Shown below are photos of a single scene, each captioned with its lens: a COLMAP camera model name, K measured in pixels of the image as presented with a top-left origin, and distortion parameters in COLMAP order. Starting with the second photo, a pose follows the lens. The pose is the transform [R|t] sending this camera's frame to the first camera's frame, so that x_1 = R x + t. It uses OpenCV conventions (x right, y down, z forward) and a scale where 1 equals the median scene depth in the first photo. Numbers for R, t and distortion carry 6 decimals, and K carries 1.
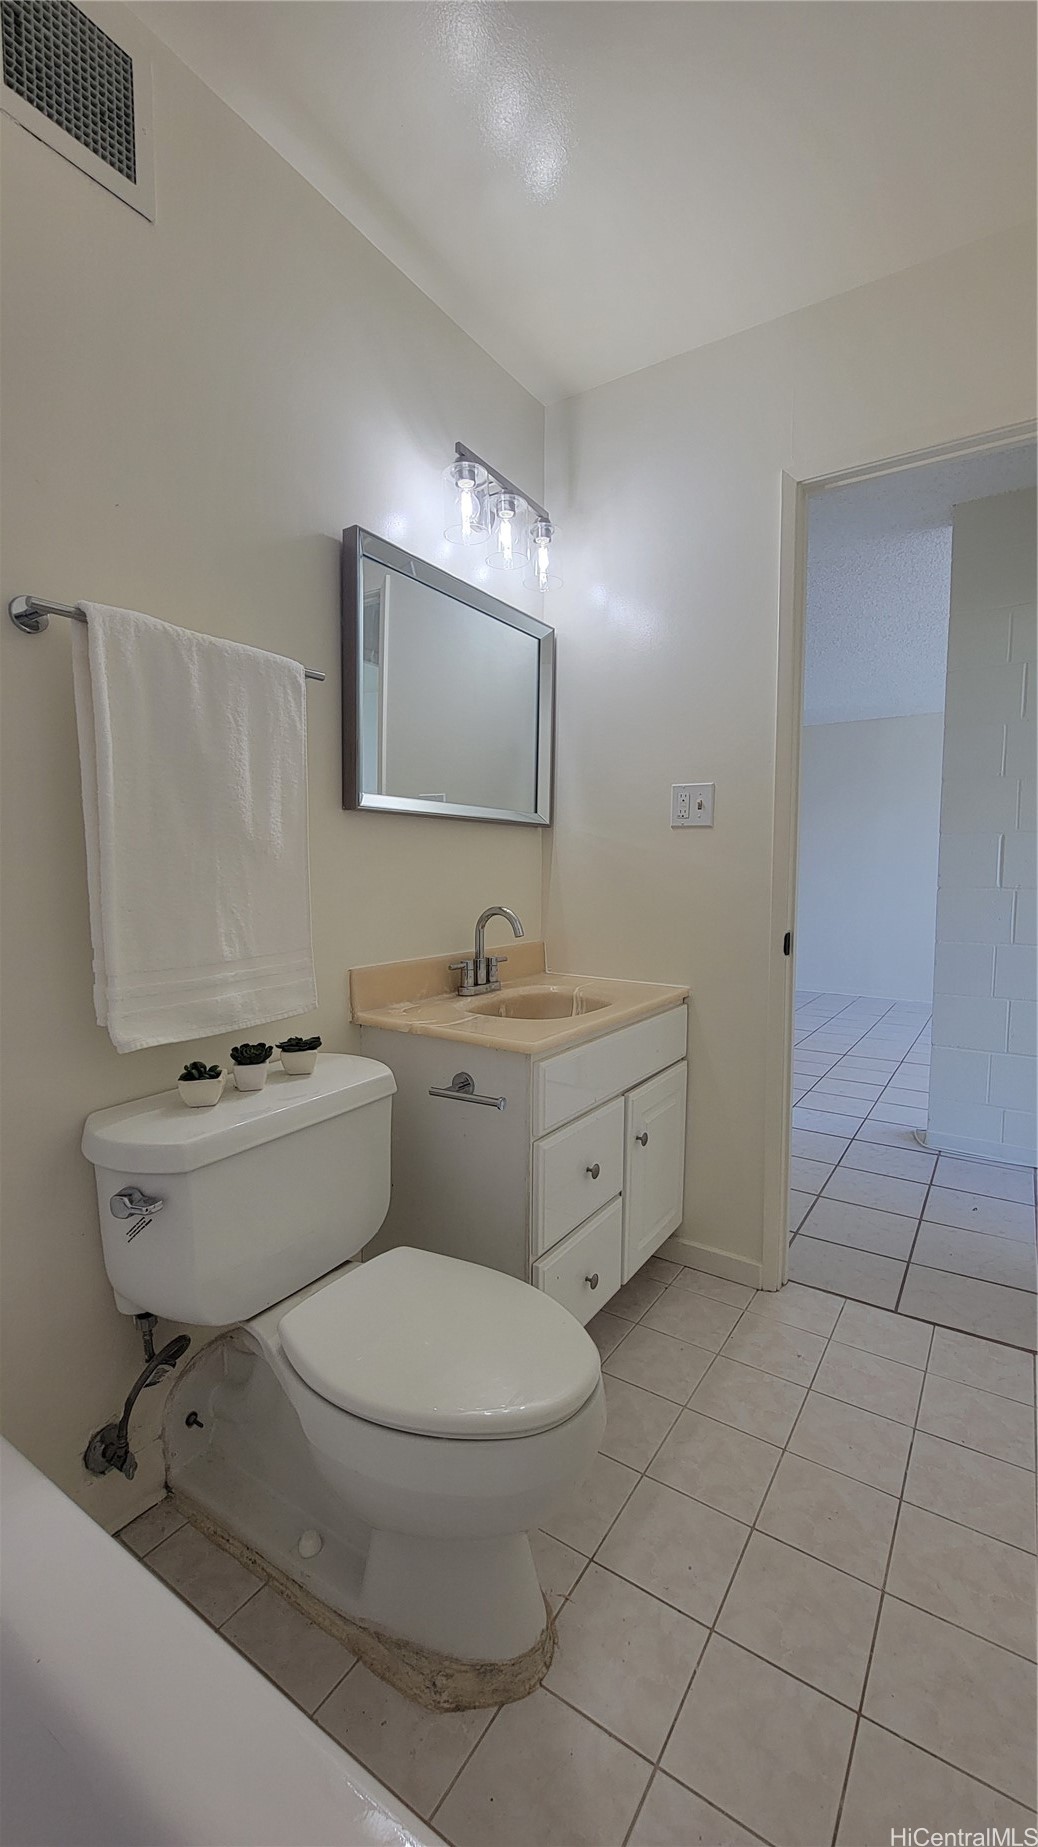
lens RADIAL K [[745.8, 0, 519.0], [0, 745.8, 923.5], [0, 0, 1]] dist [0.001269, 0.000371]
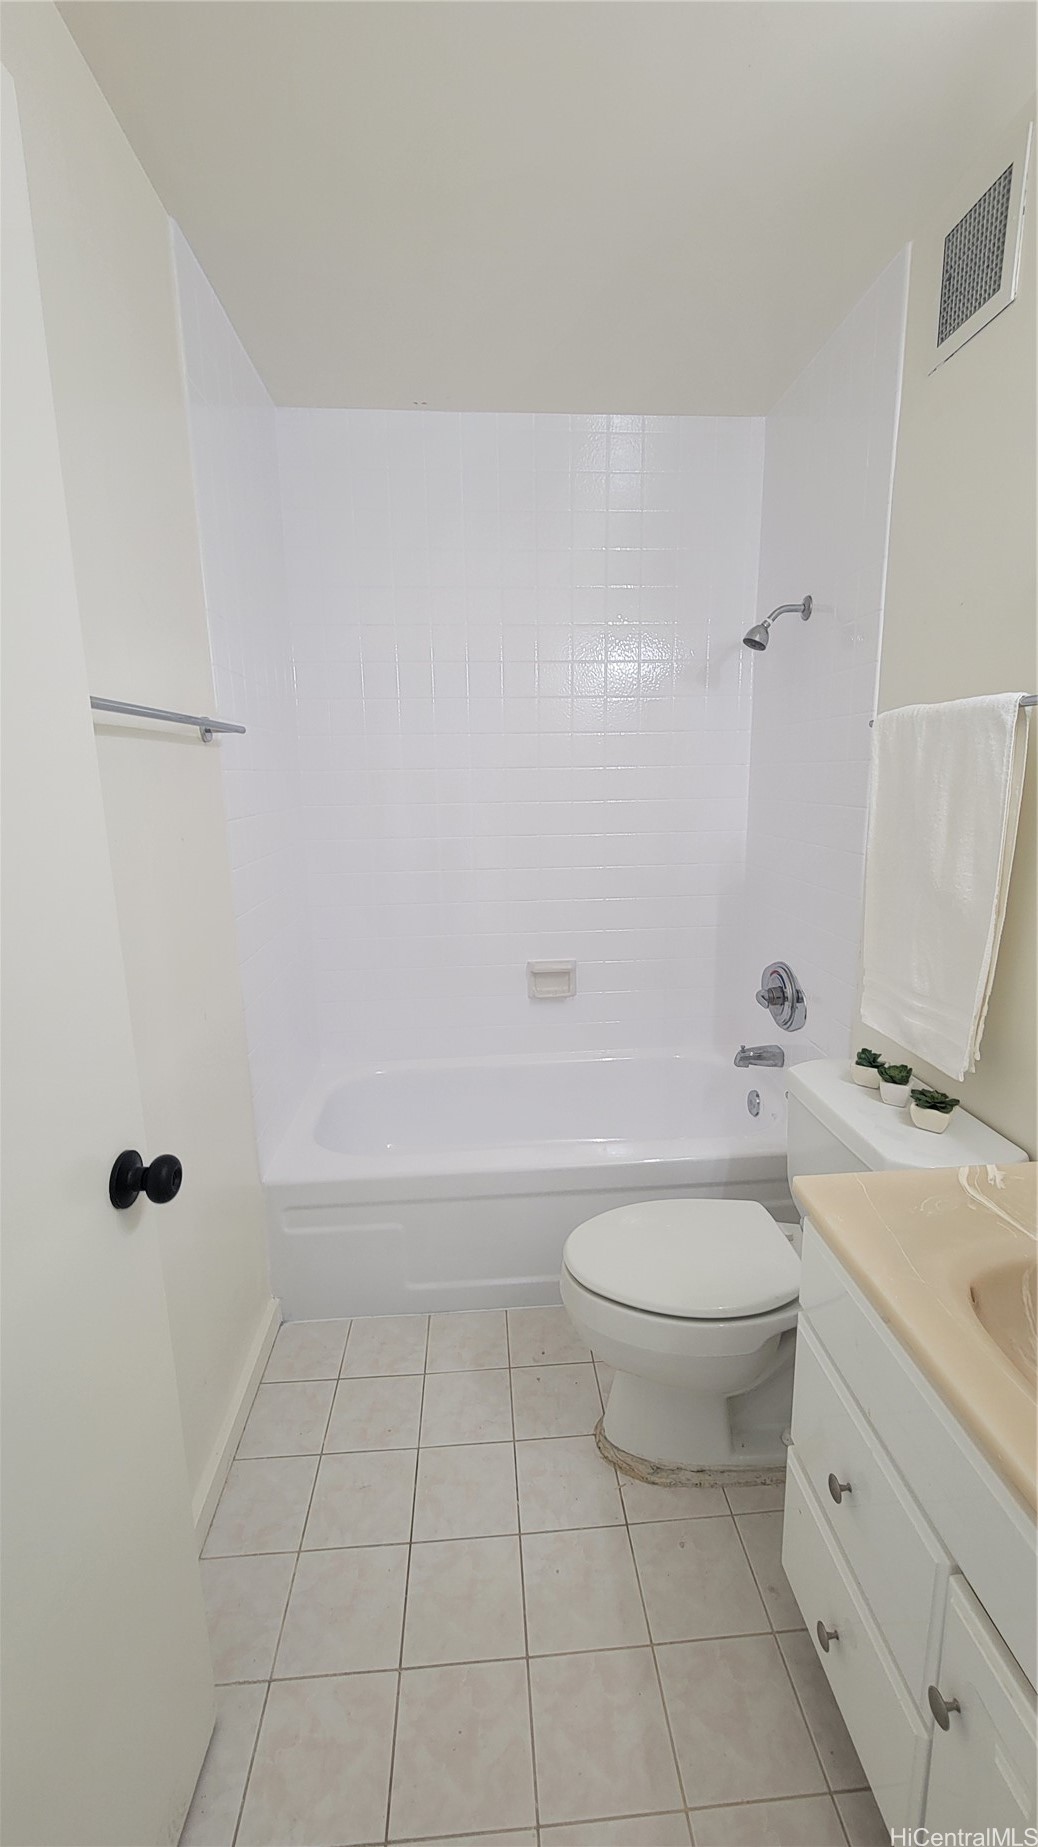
lens RADIAL K [[745.8, 0, 519.0], [0, 745.8, 923.5], [0, 0, 1]] dist [0.001269, 0.000371]
pose [[-0.793752, 0.121801, -0.595921, 0.748611], [-0.039065, 0.967513, 0.249784, -0.308282], [0.606986, 0.221546, -0.763208, 1.466885]]
